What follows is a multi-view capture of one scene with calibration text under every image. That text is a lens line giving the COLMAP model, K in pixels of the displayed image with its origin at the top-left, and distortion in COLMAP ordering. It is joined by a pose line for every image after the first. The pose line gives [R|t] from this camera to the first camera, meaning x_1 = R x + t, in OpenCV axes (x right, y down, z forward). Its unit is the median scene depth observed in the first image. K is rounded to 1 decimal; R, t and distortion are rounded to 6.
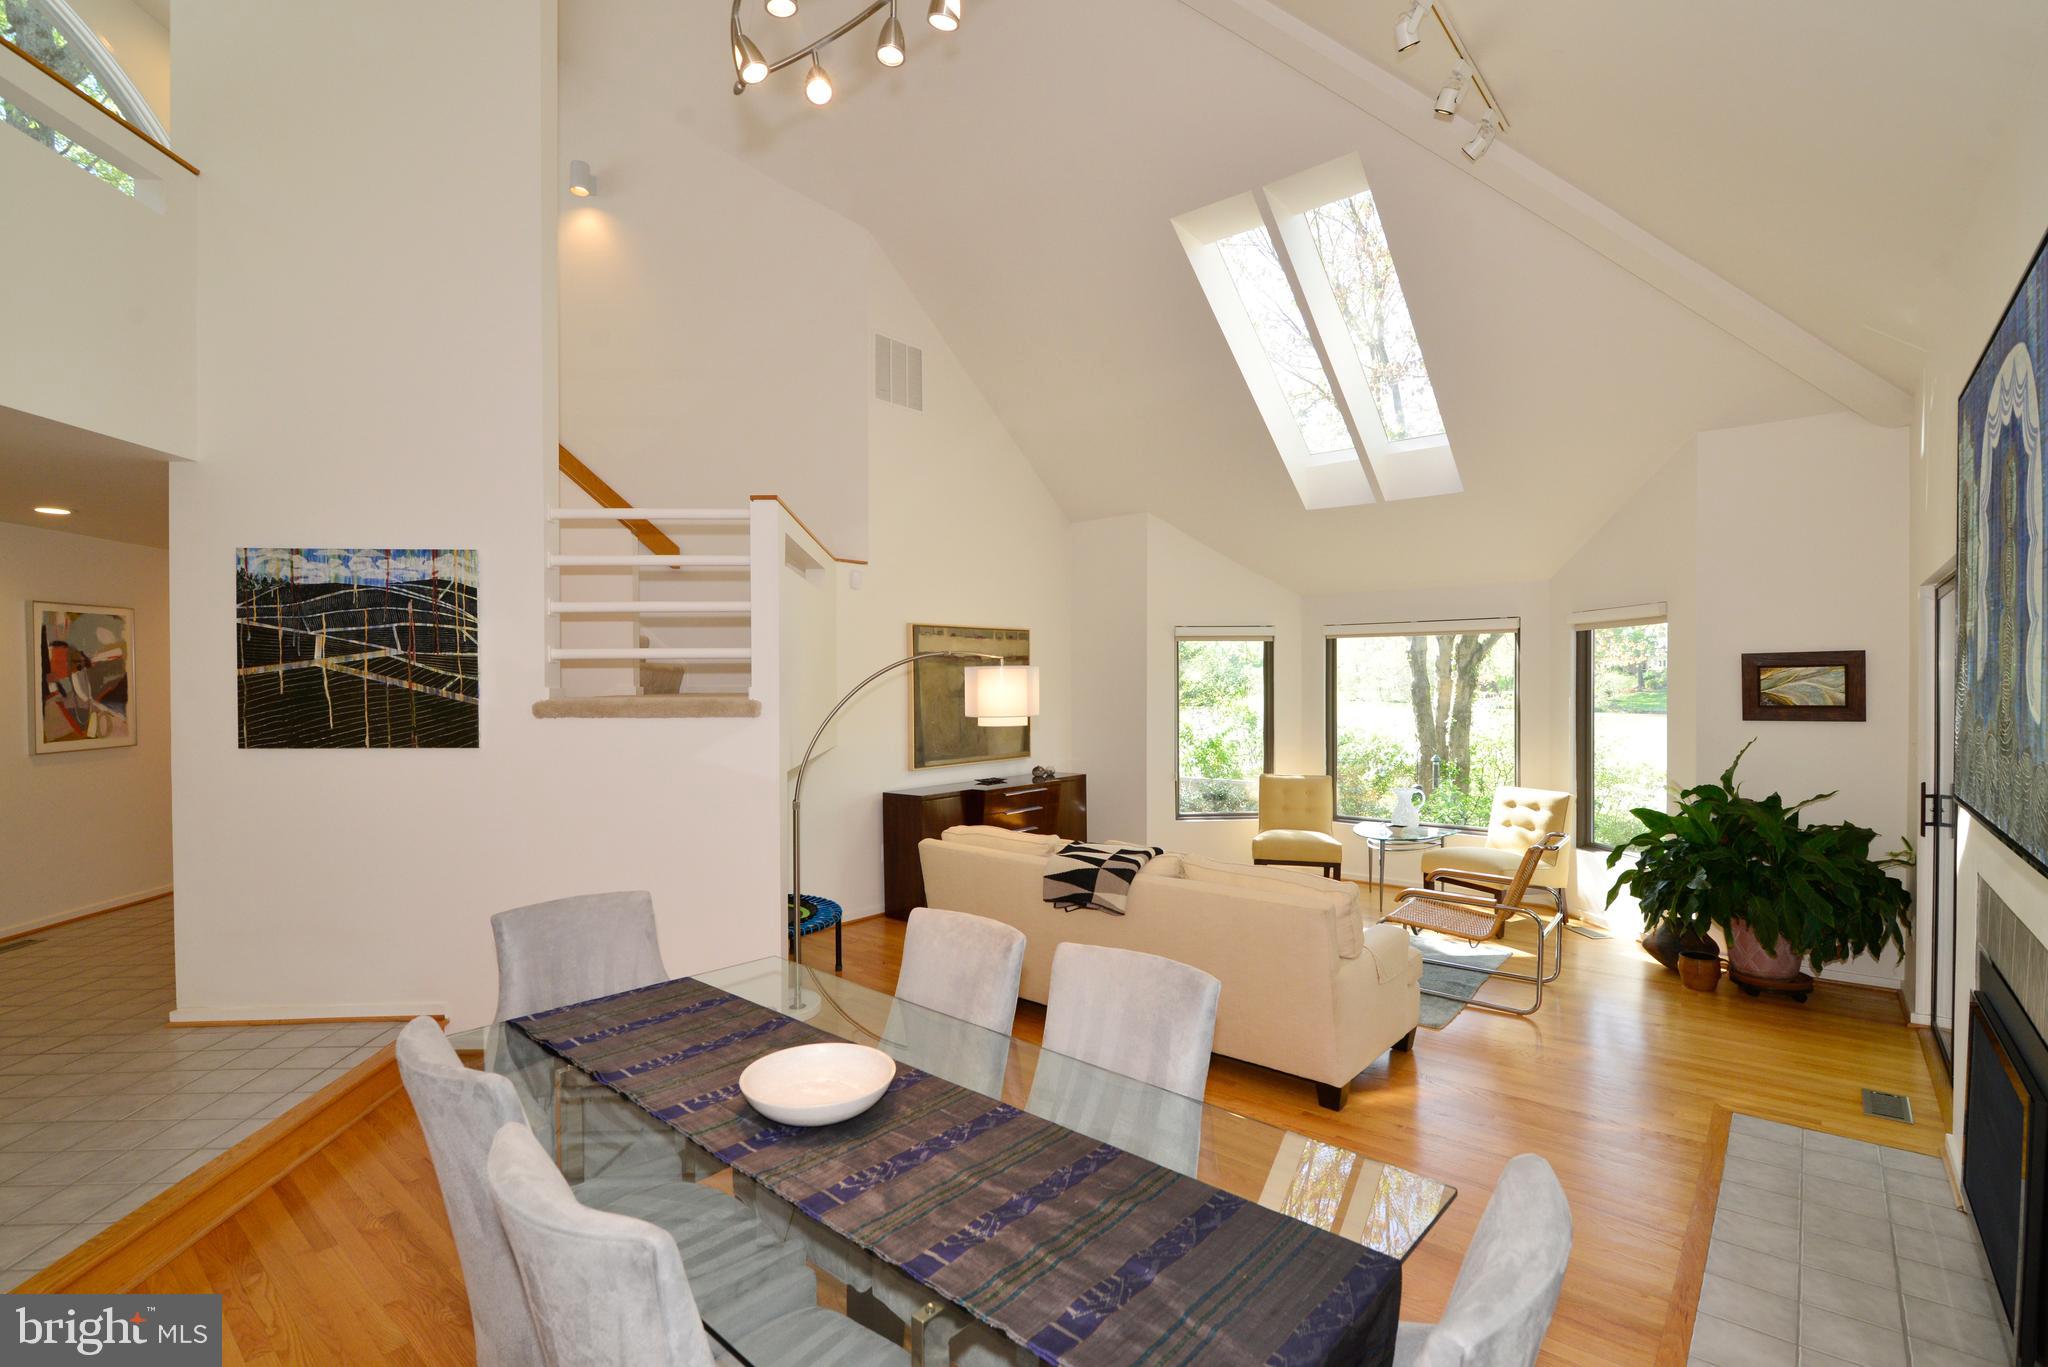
lens RADIAL K [[930.1, 0, 1021.5], [0, 930.1, 692.0], [0, 0, 1]] dist [-0.021551, 0.000562]
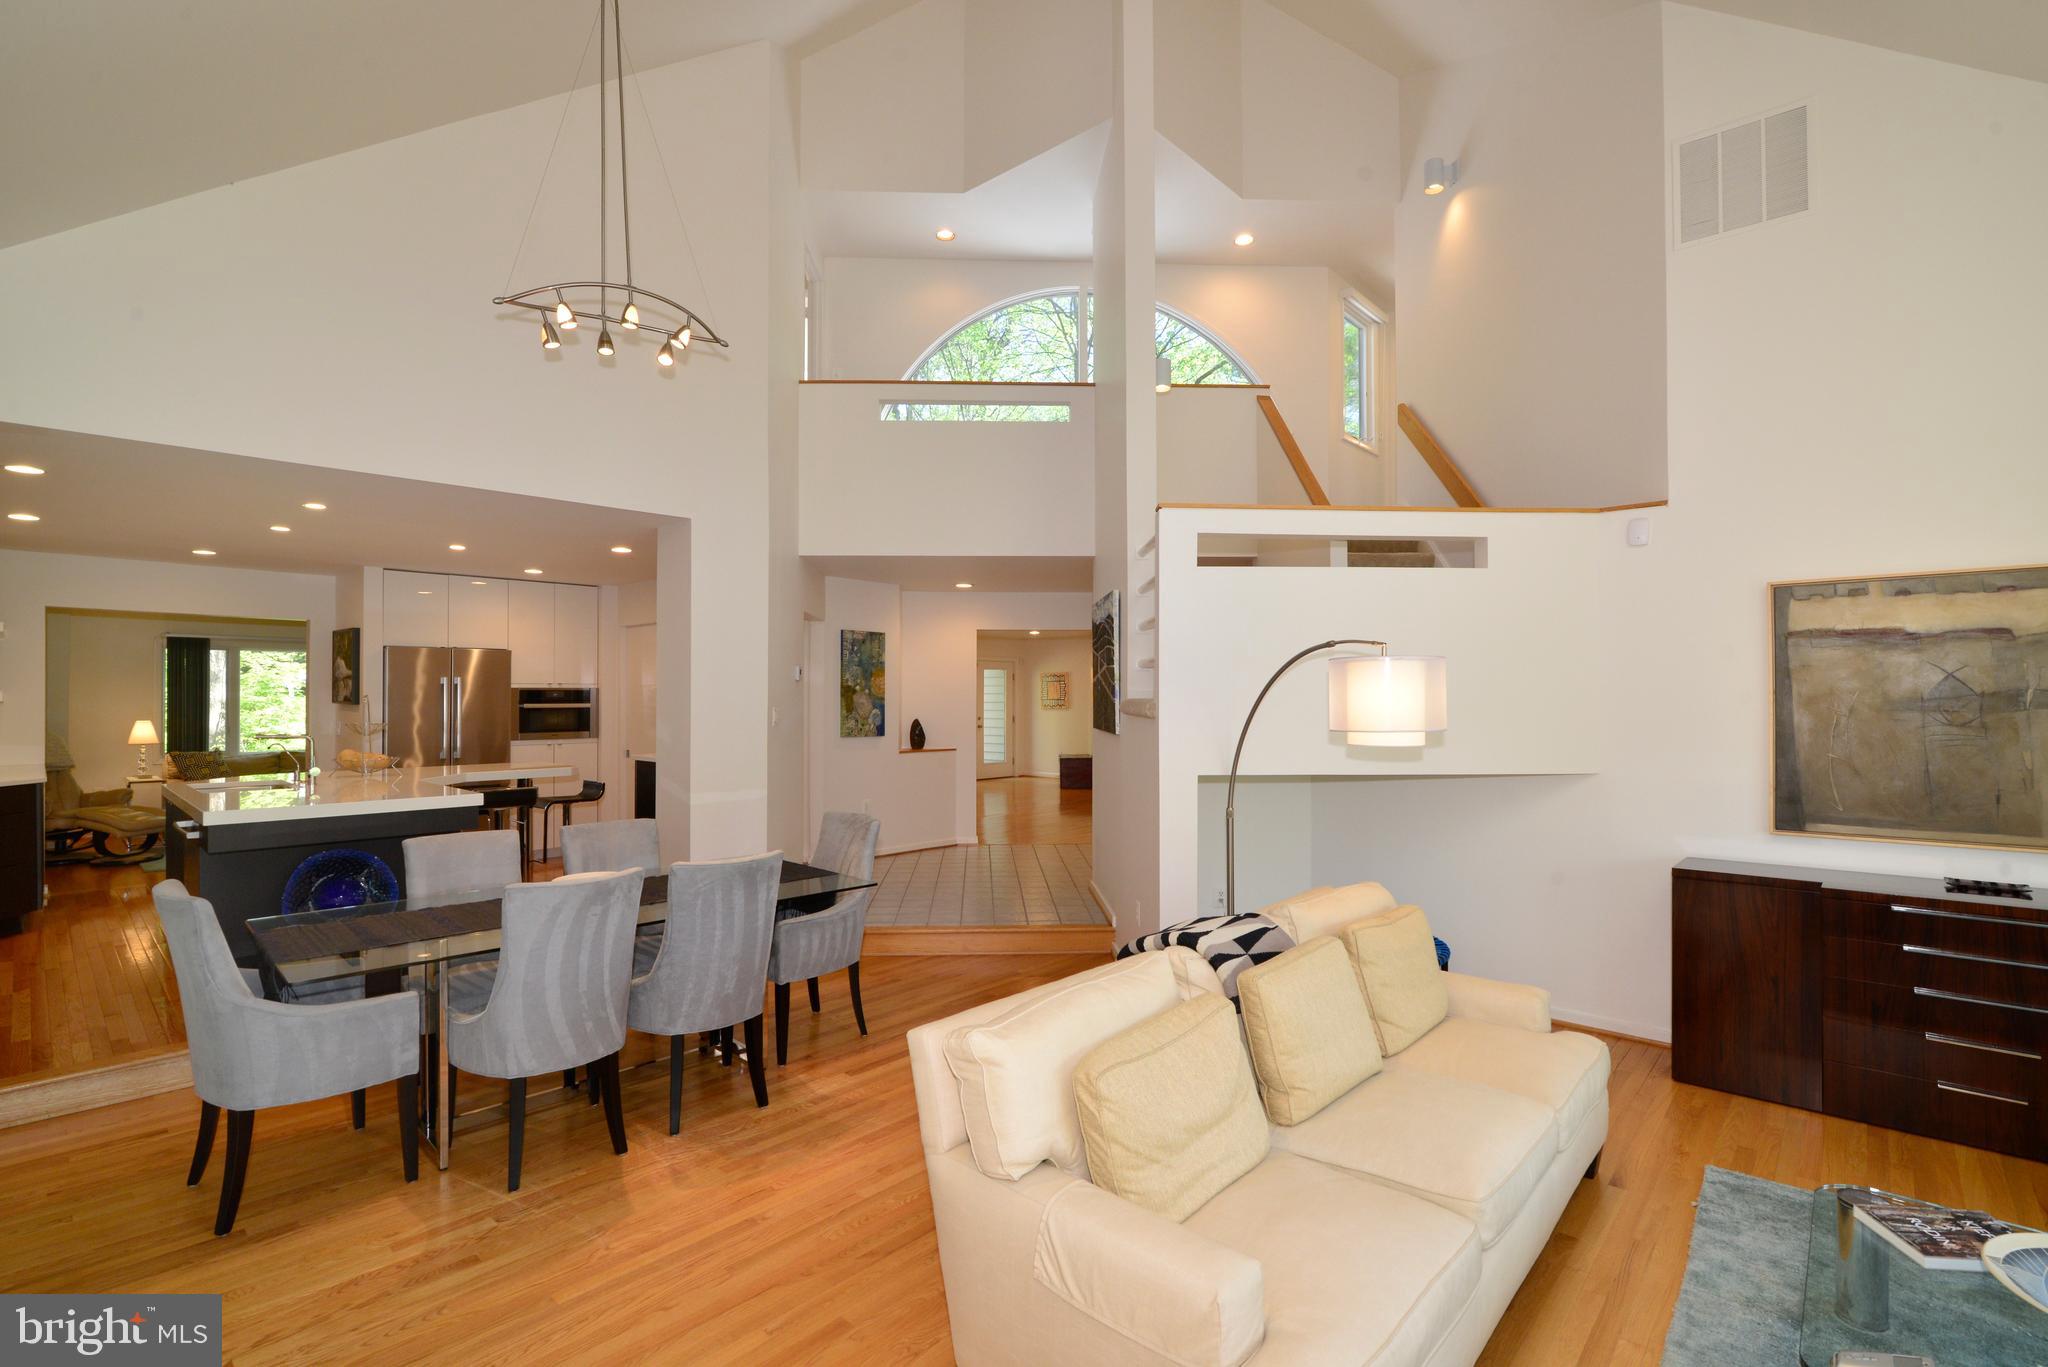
lens RADIAL K [[930.1, 0, 1021.5], [0, 930.1, 692.0], [0, 0, 1]] dist [-0.021551, 0.000562]
pose [[-0.027854, -0.000335, -0.999612, 0.519489], [-0.009494, 0.999955, -0.000071, -0.000787], [0.999567, 0.009488, -0.027856, 0.588959]]
